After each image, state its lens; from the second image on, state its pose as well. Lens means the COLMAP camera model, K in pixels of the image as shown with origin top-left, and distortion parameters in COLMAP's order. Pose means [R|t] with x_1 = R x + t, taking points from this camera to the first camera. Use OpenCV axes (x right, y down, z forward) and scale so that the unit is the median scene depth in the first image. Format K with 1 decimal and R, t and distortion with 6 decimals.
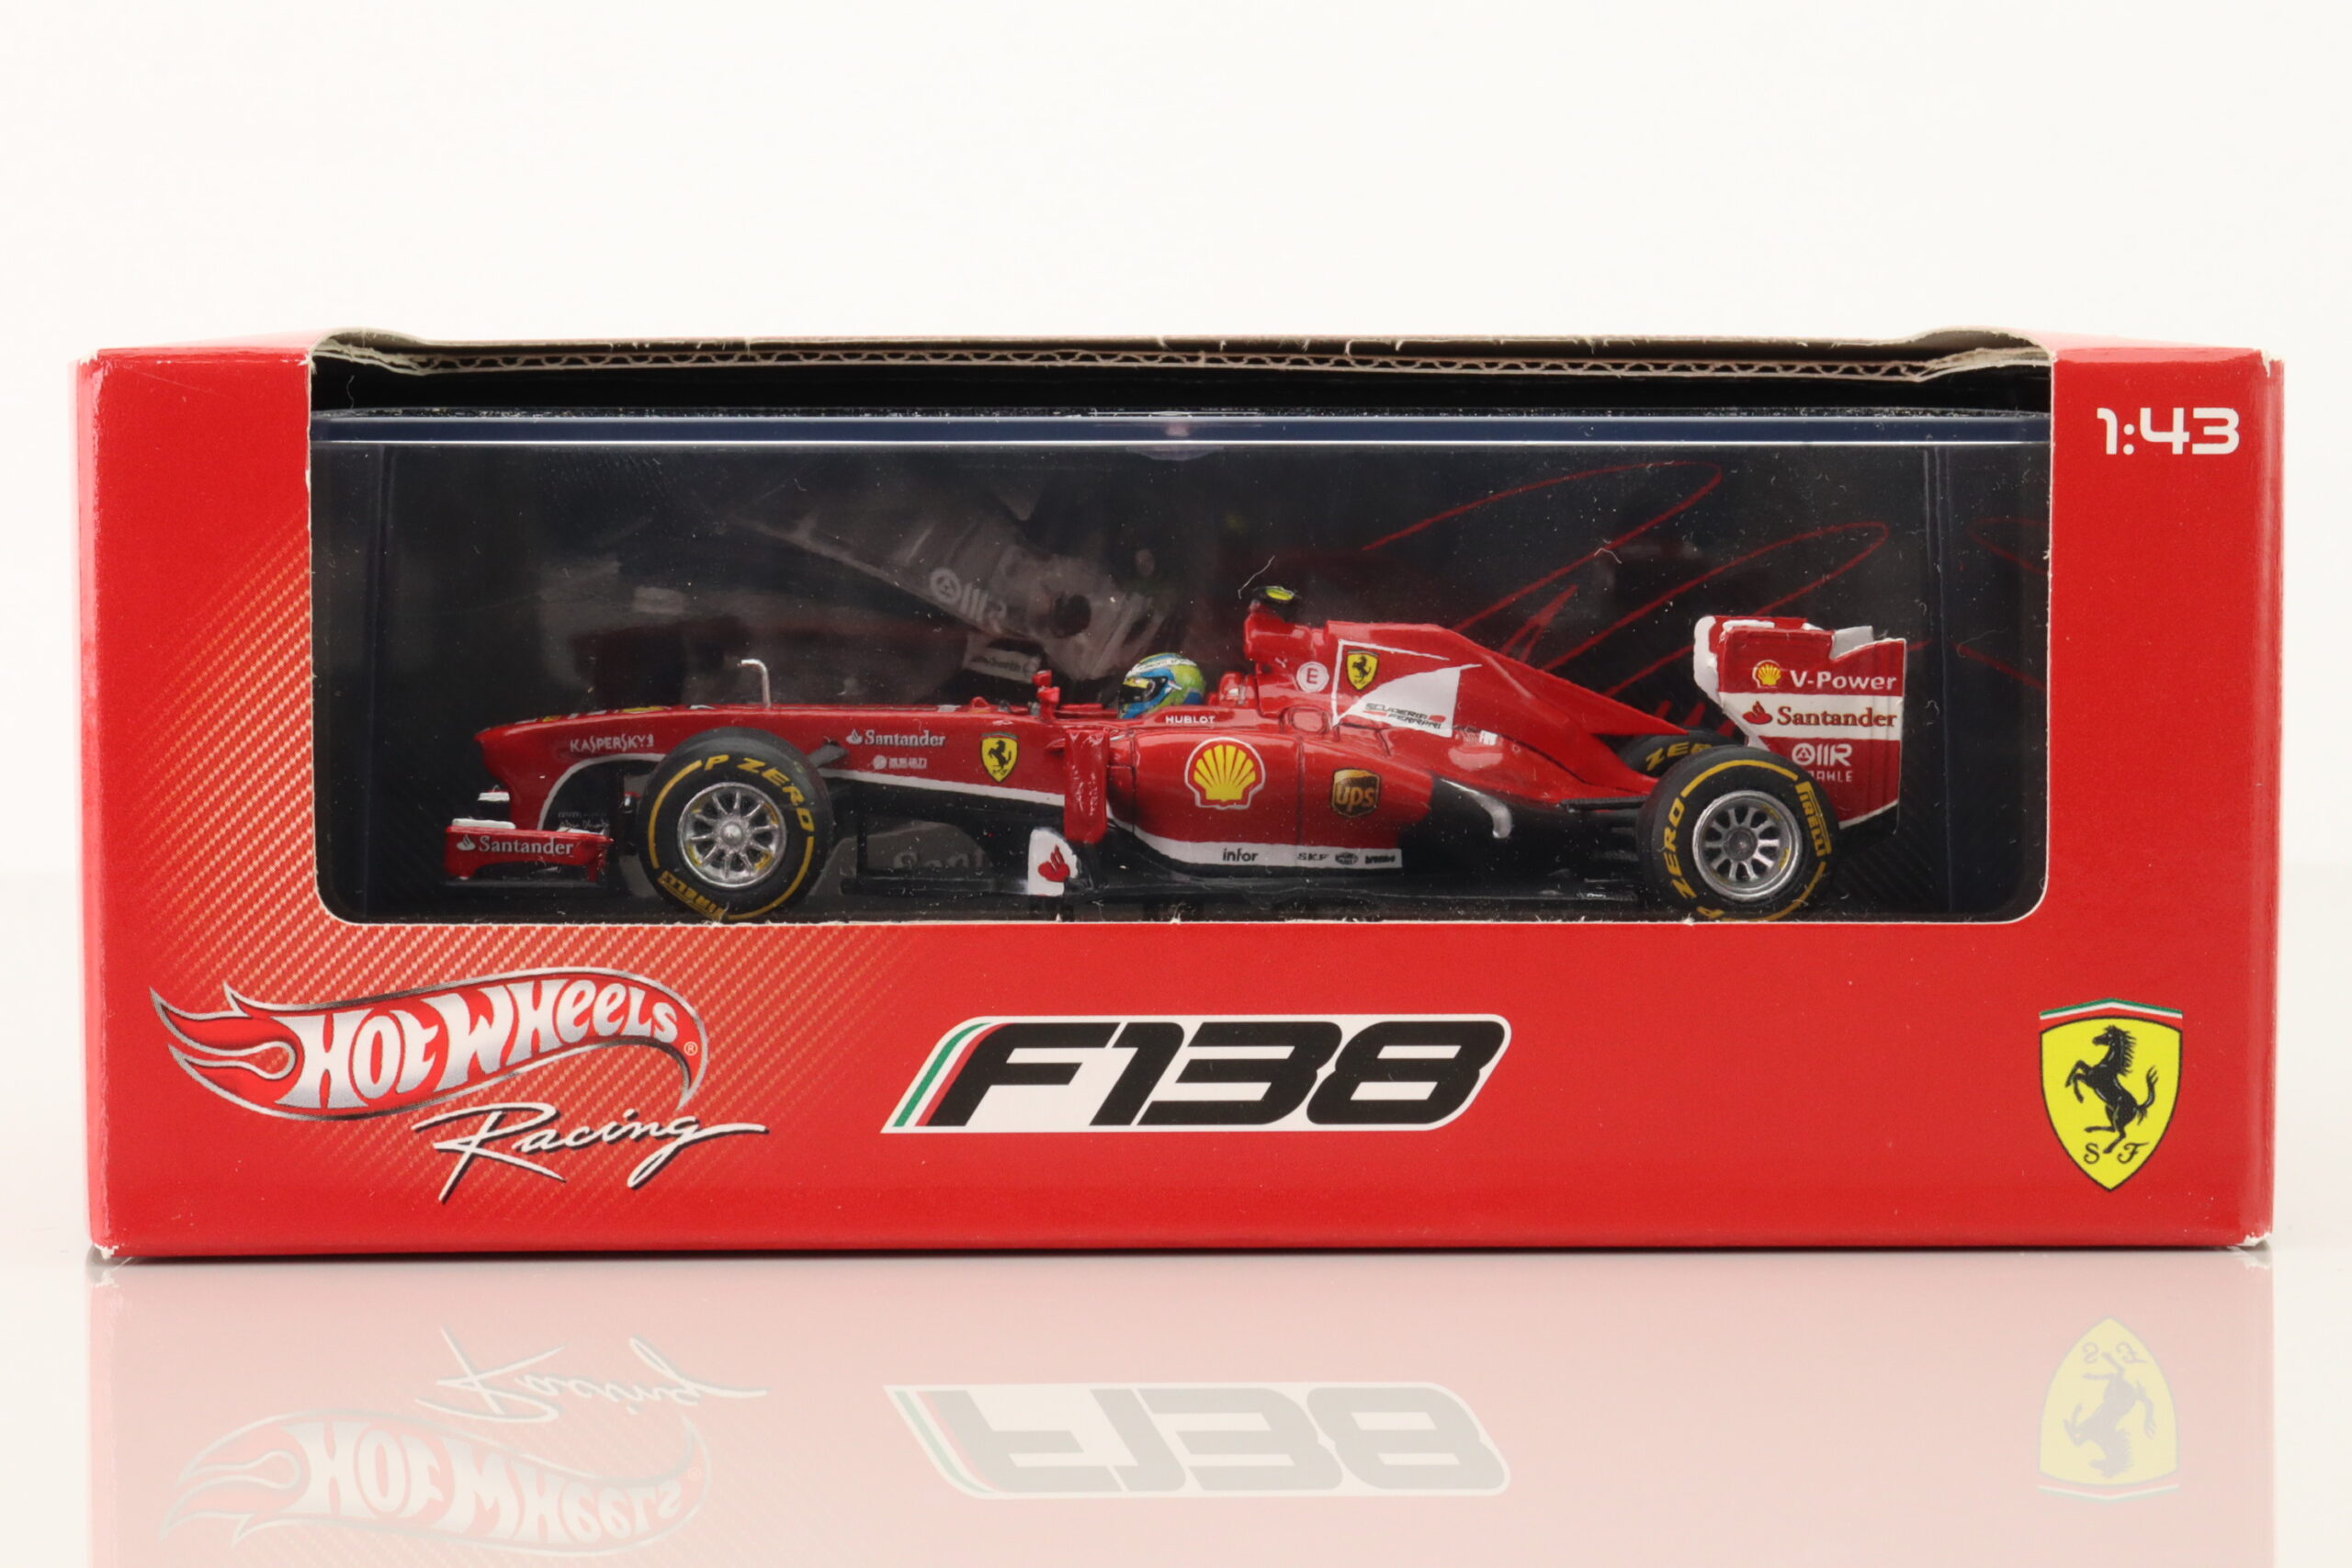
lens RADIAL K [[5553.5, 0, 1176.0], [0, 5553.5, 784.0], [0, 0, 1]] dist [-0.042232, 0.678049]
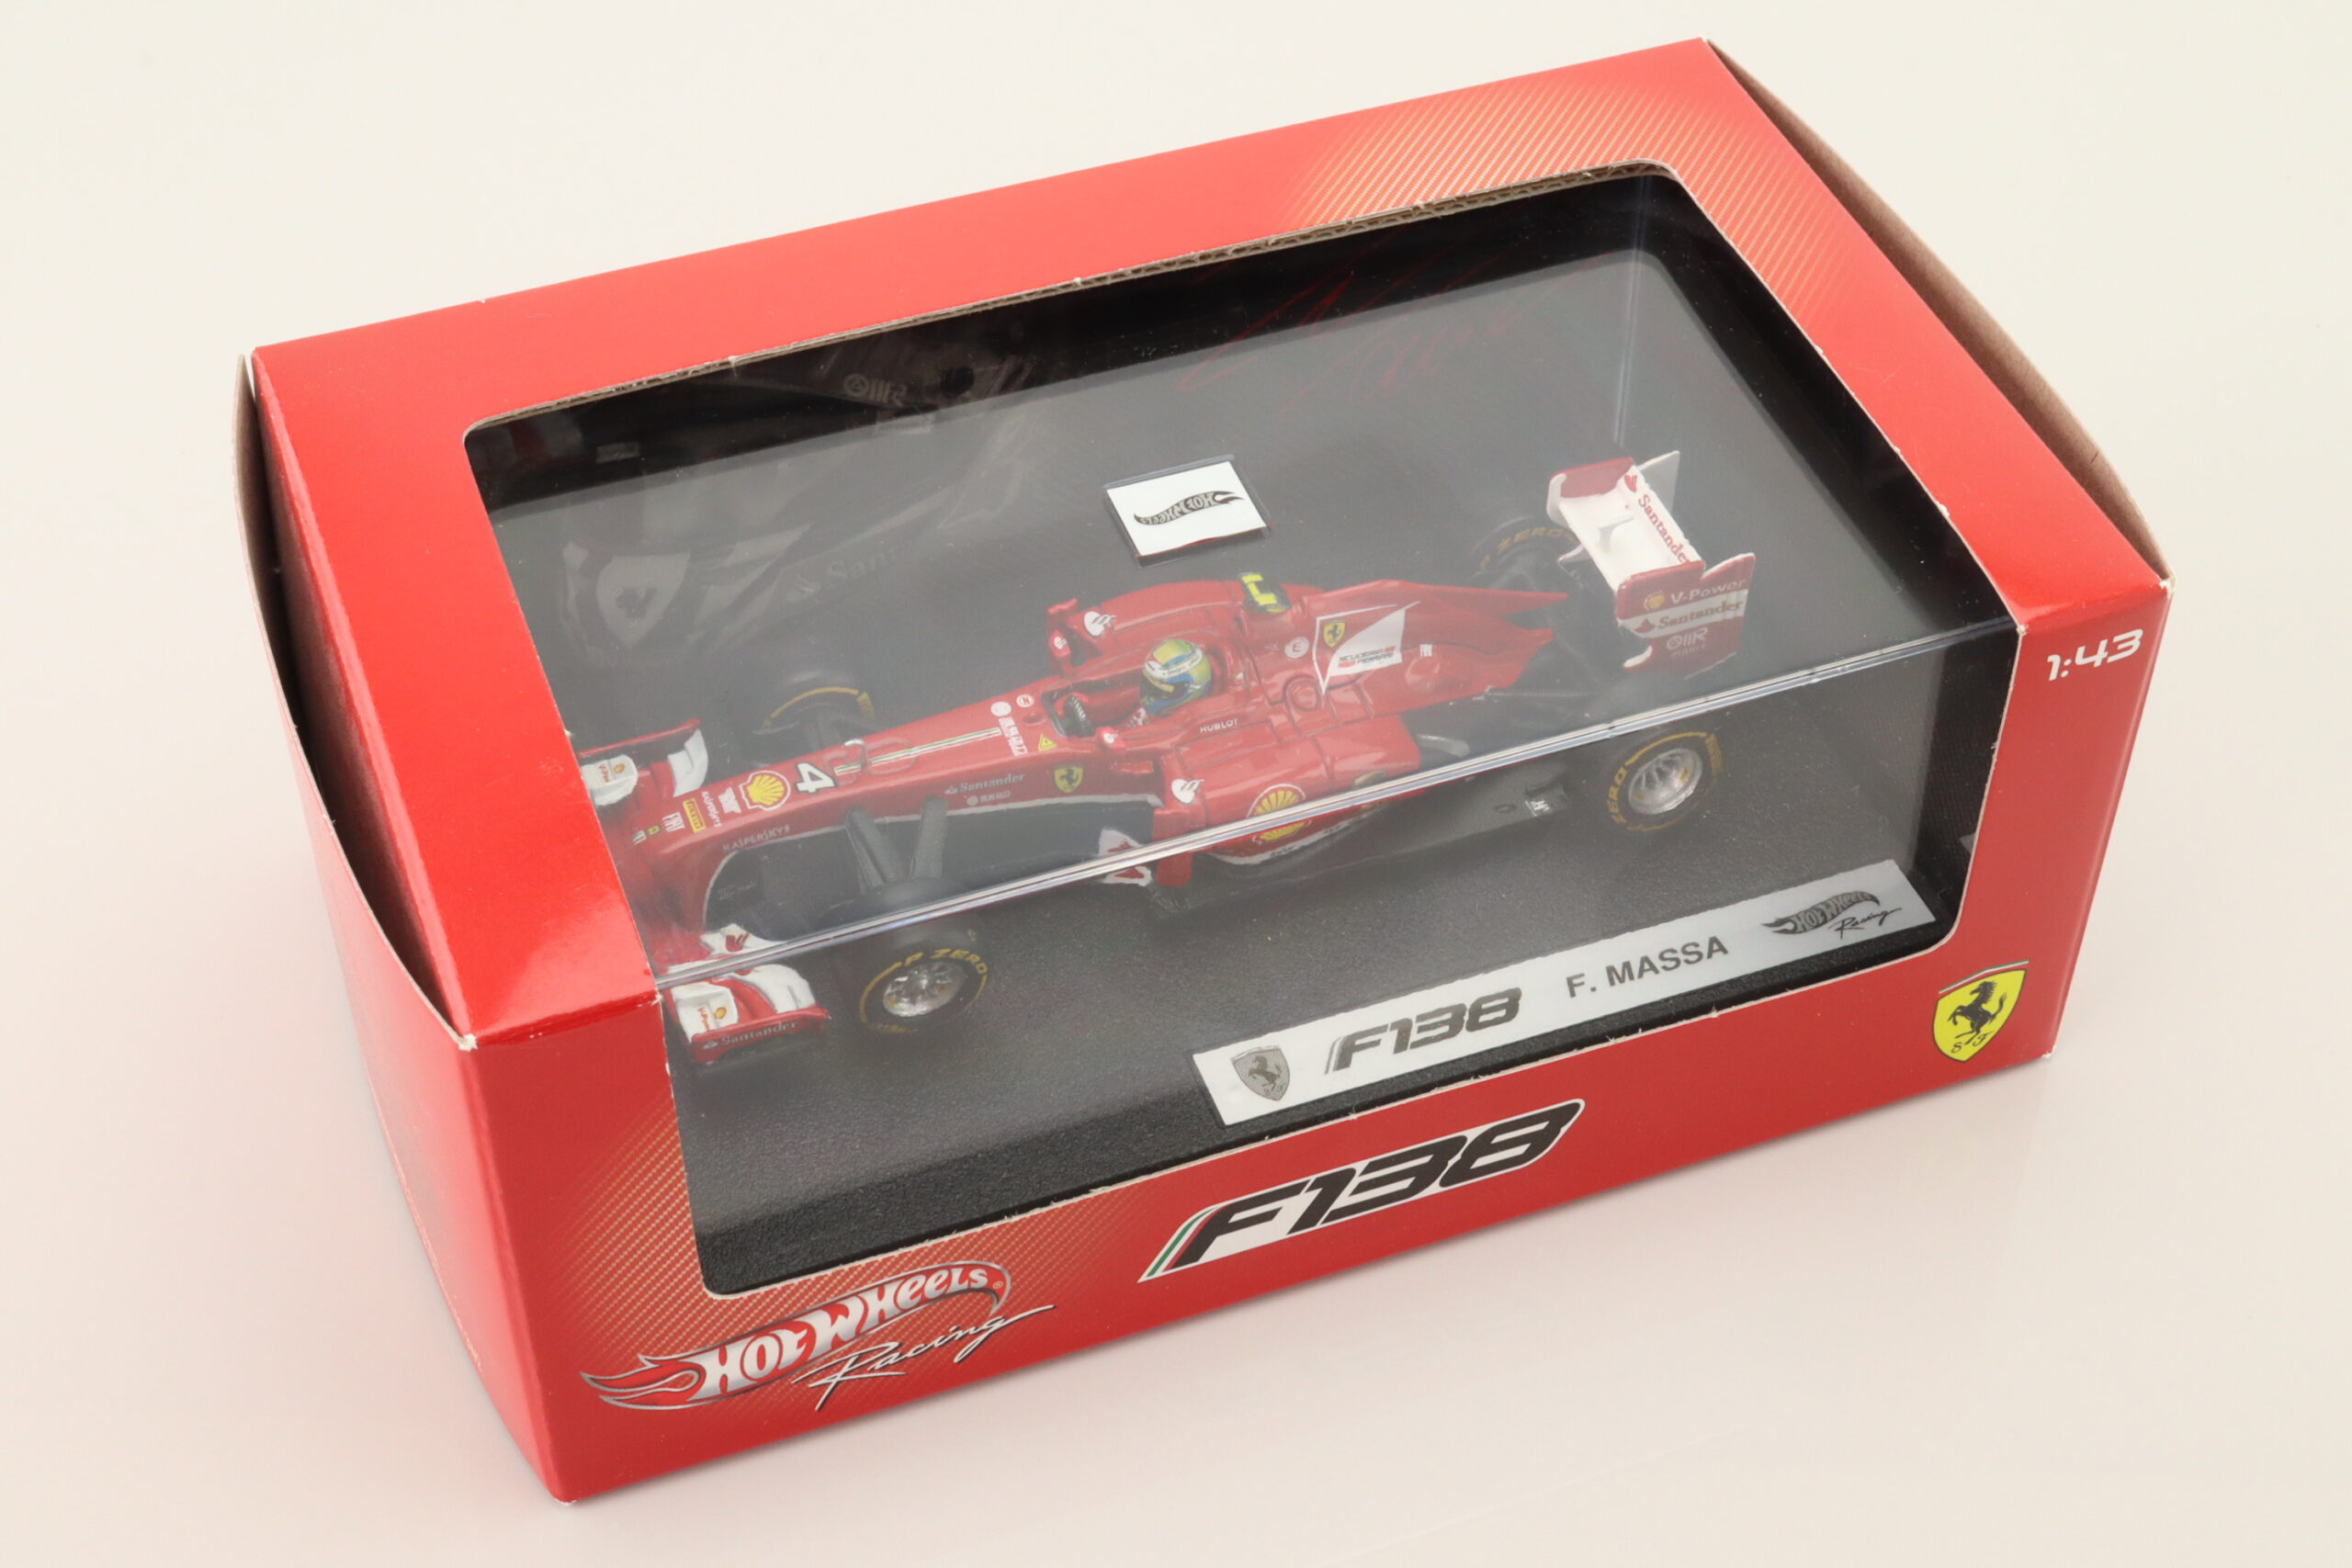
lens RADIAL K [[3689.1, 0, 1188.9], [0, 3689.1, 778.7], [0, 0, 1]] dist [-0.123989, -0.067584]
pose [[0.942795, -0.230851, 0.240510, -0.222025], [0.010231, 0.741142, 0.671271, -0.603632], [-0.333215, -0.630410, 0.701107, 0.466958]]
